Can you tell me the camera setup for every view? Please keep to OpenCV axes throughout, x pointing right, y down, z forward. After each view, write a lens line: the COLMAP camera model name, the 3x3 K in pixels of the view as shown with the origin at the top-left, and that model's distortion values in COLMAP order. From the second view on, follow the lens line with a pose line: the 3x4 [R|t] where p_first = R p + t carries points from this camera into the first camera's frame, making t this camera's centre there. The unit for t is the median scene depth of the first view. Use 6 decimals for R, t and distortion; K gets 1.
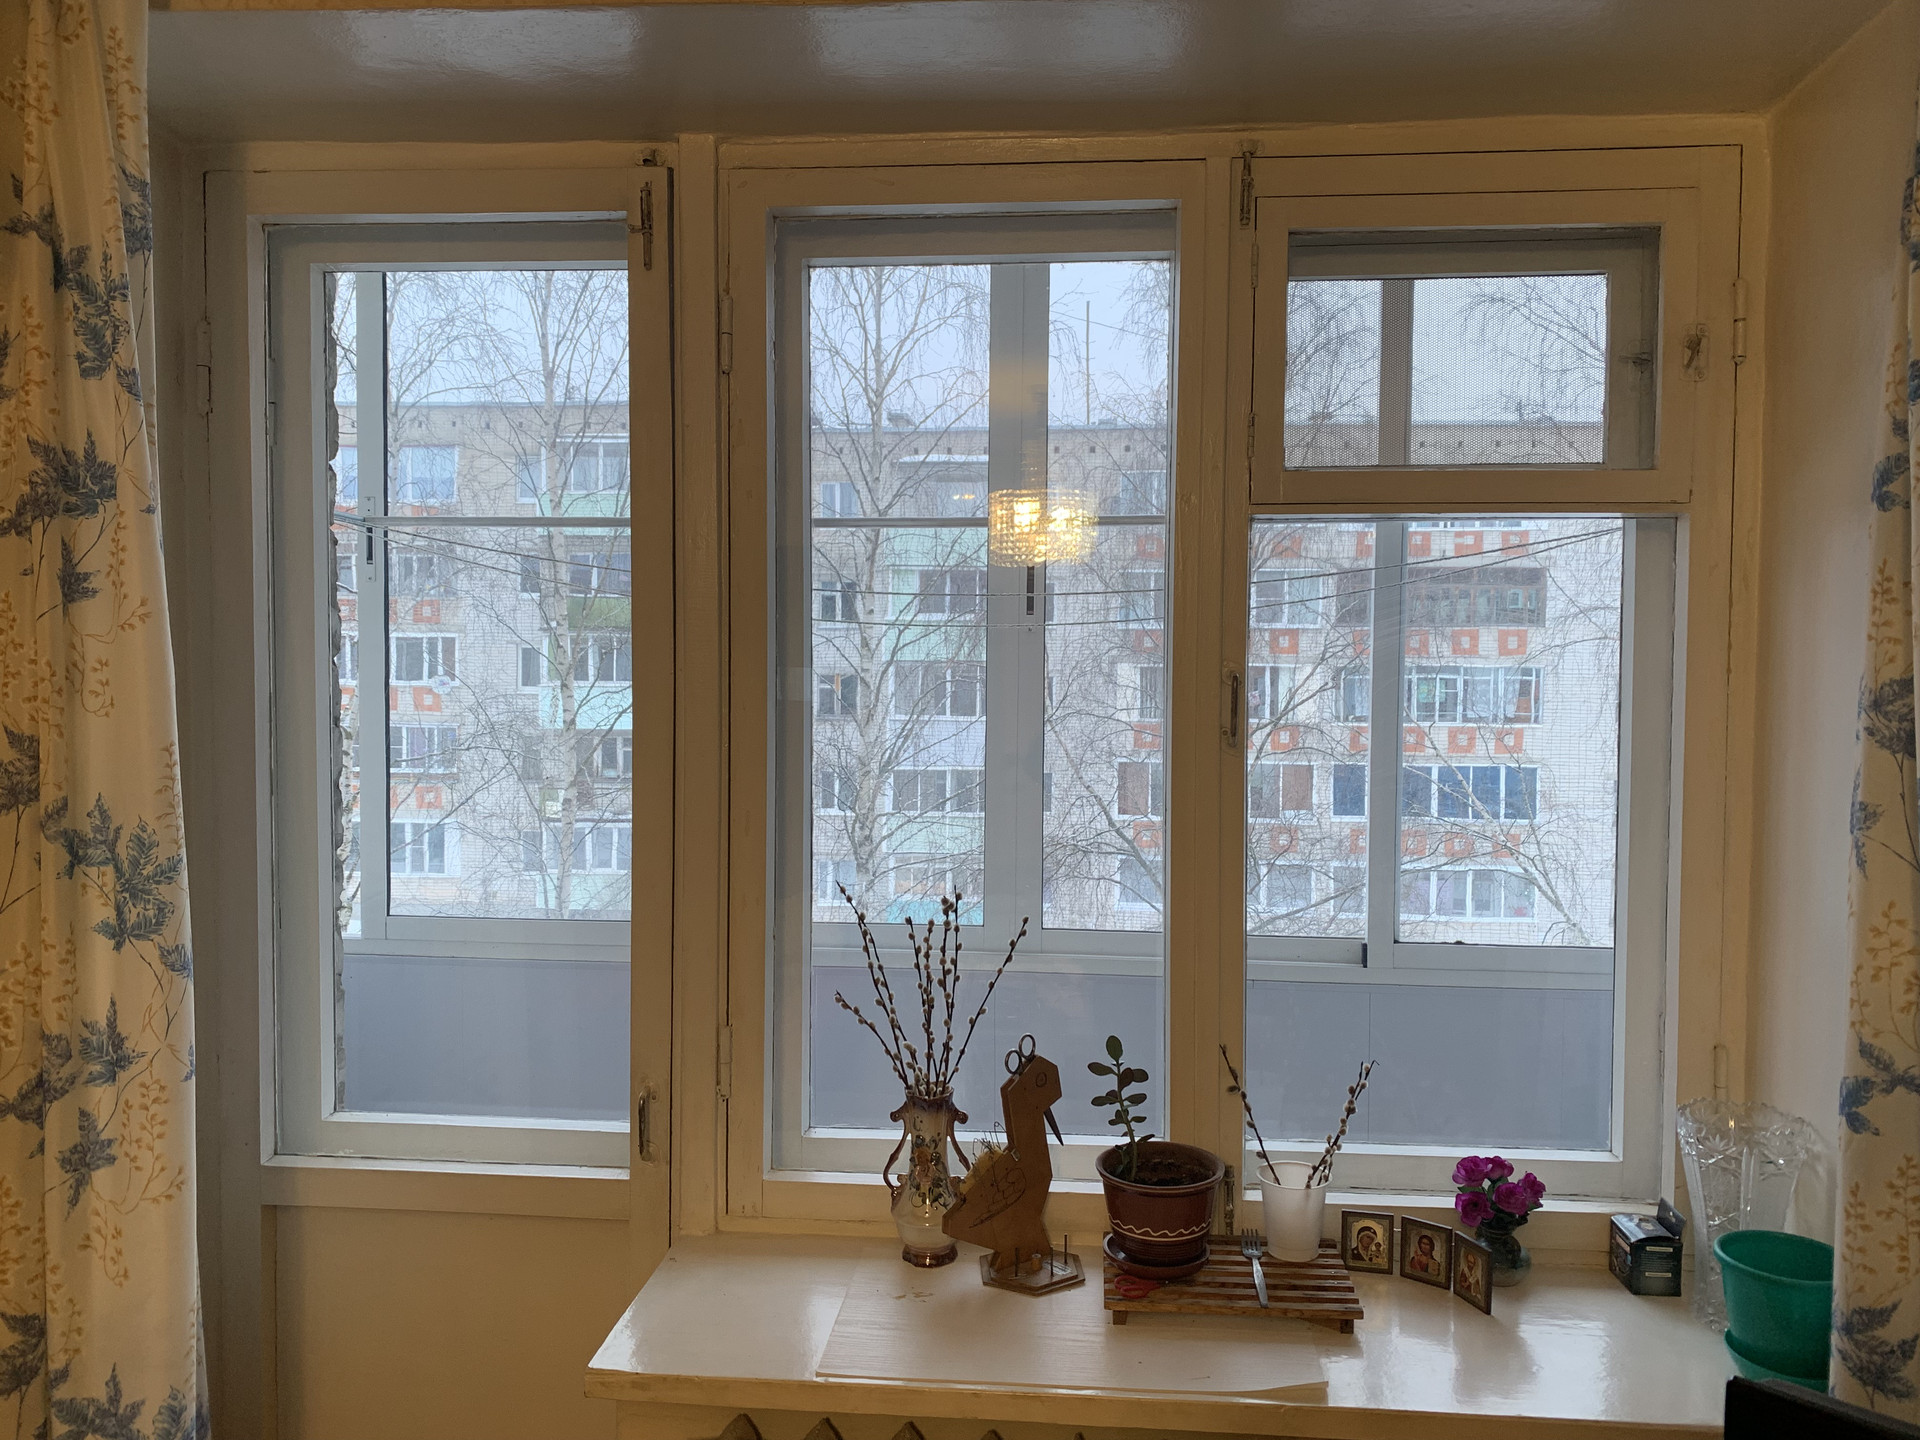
lens RADIAL K [[1515.7, 0, 960.0], [0, 1515.7, 720.0], [0, 0, 1]] dist [-0.003447, 0.014996]
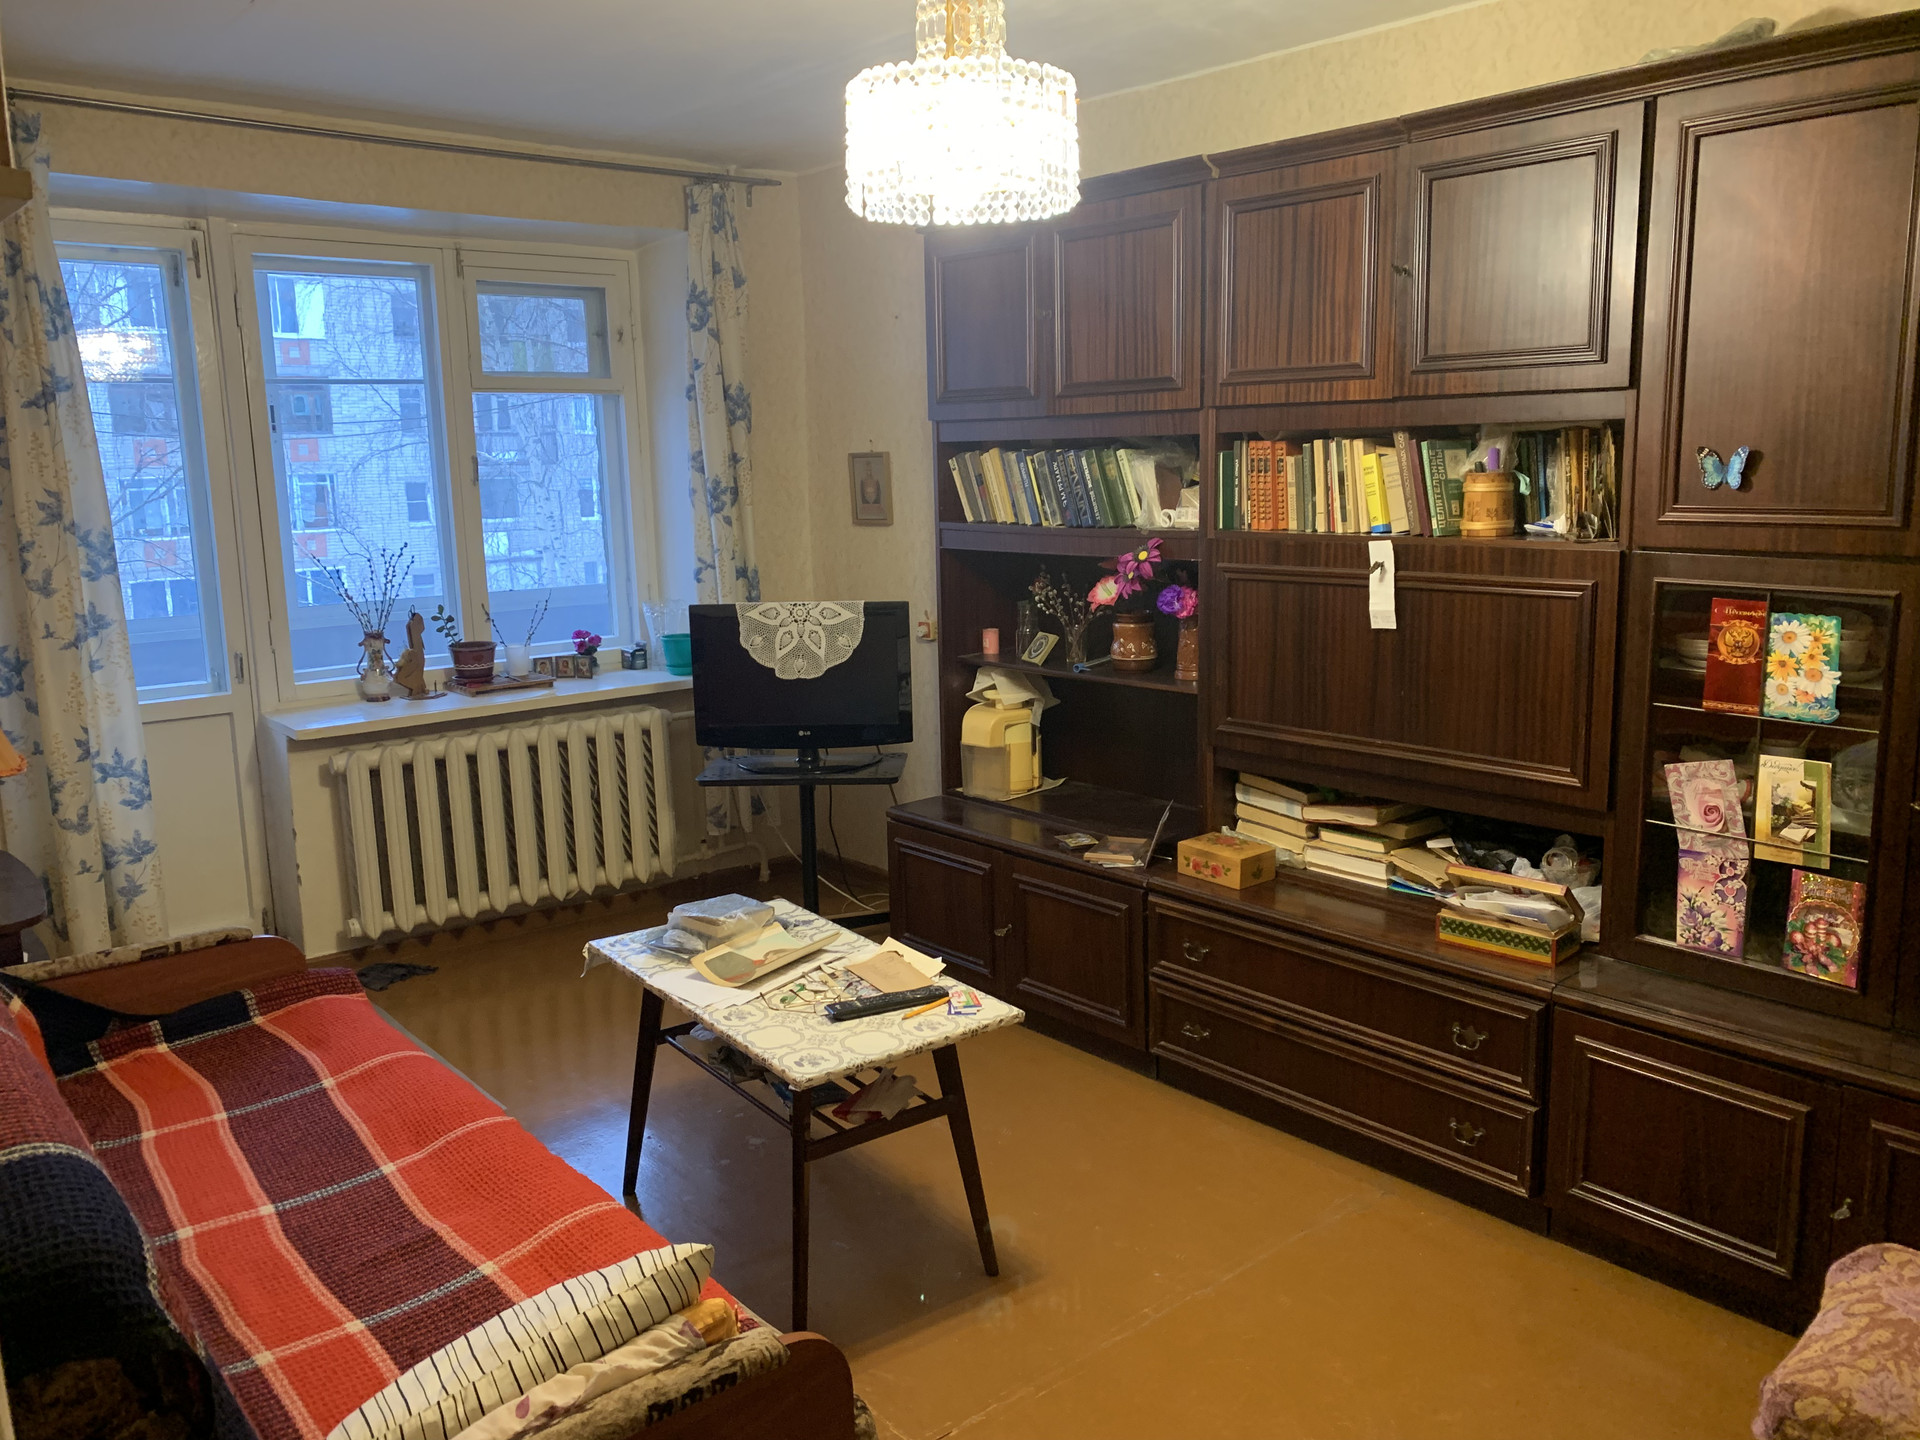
lens RADIAL K [[1515.7, 0, 960.0], [0, 1515.7, 720.0], [0, 0, 1]] dist [-0.003447, 0.014996]
pose [[0.717208, -0.142695, 0.682093, -1.043302], [0.055784, 0.987426, 0.147915, 0.074960], [-0.694622, -0.068036, 0.716150, -1.441441]]
